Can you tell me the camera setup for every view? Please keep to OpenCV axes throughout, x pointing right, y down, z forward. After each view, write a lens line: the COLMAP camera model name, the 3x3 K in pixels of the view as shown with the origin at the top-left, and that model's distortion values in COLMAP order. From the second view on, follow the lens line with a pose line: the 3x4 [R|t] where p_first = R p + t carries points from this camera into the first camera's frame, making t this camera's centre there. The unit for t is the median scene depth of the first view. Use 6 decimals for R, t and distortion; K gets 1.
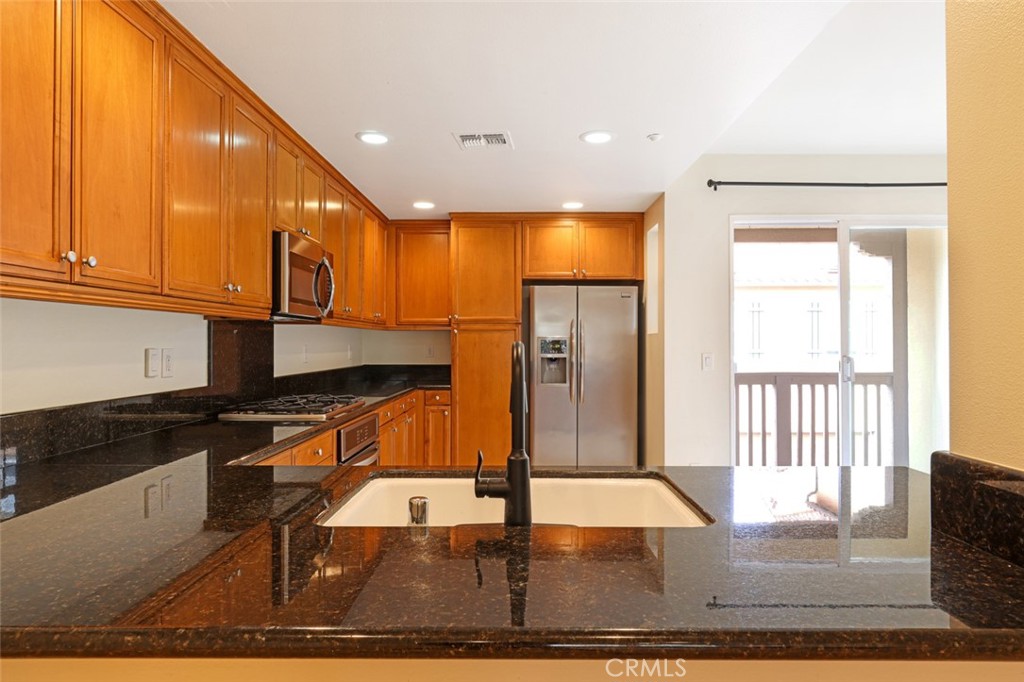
lens RADIAL K [[617.8, 0, 515.7], [0, 617.8, 336.7], [0, 0, 1]] dist [-0.008009, 0.000904]
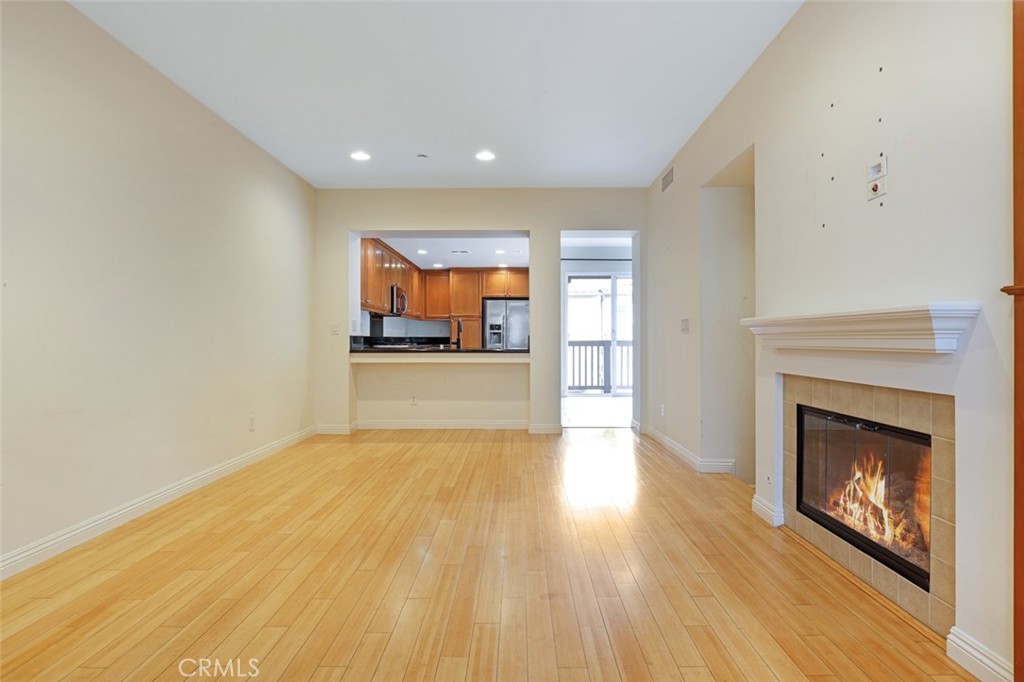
lens RADIAL K [[554.2, 0, 504.8], [0, 554.2, 336.7], [0, 0, 1]] dist [-0.005553, 0.000535]
pose [[0.999878, -0.001416, -0.015534, 0.123751], [0.001522, 0.999976, 0.006826, 0.035841], [0.015523, -0.006848, 0.999856, -0.999737]]
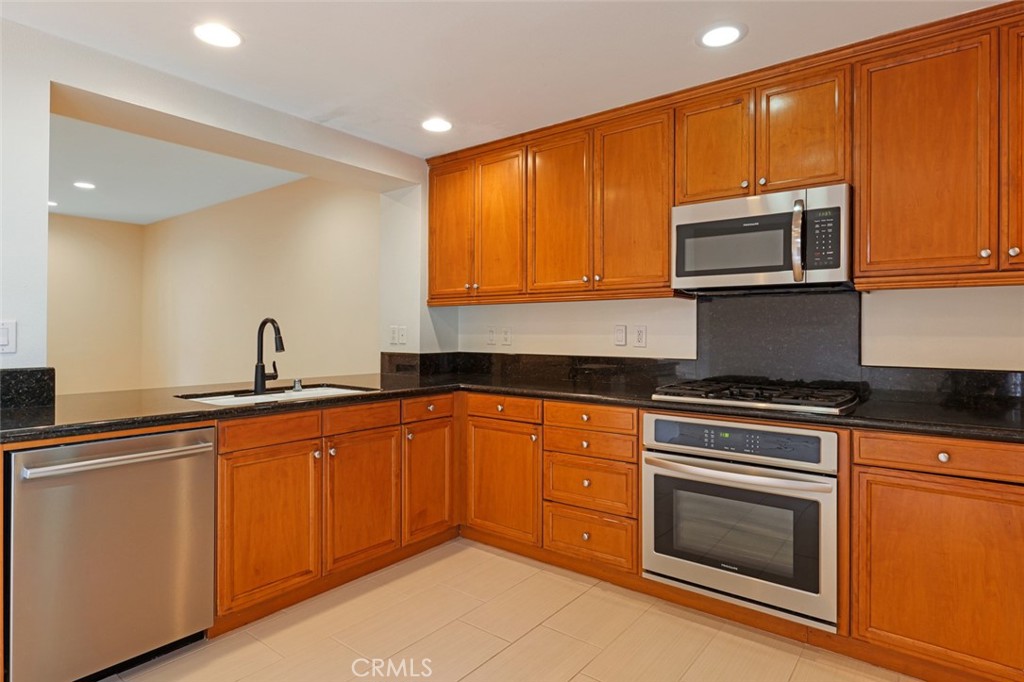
lens RADIAL K [[554.2, 0, 516.2], [0, 554.2, 332.2], [0, 0, 1]] dist [-0.005553, 0.000535]
pose [[-0.606890, -0.002957, -0.794780, 0.278698], [0.002399, 0.999982, -0.005553, 0.020076], [0.794782, -0.005276, -0.606872, 0.770060]]
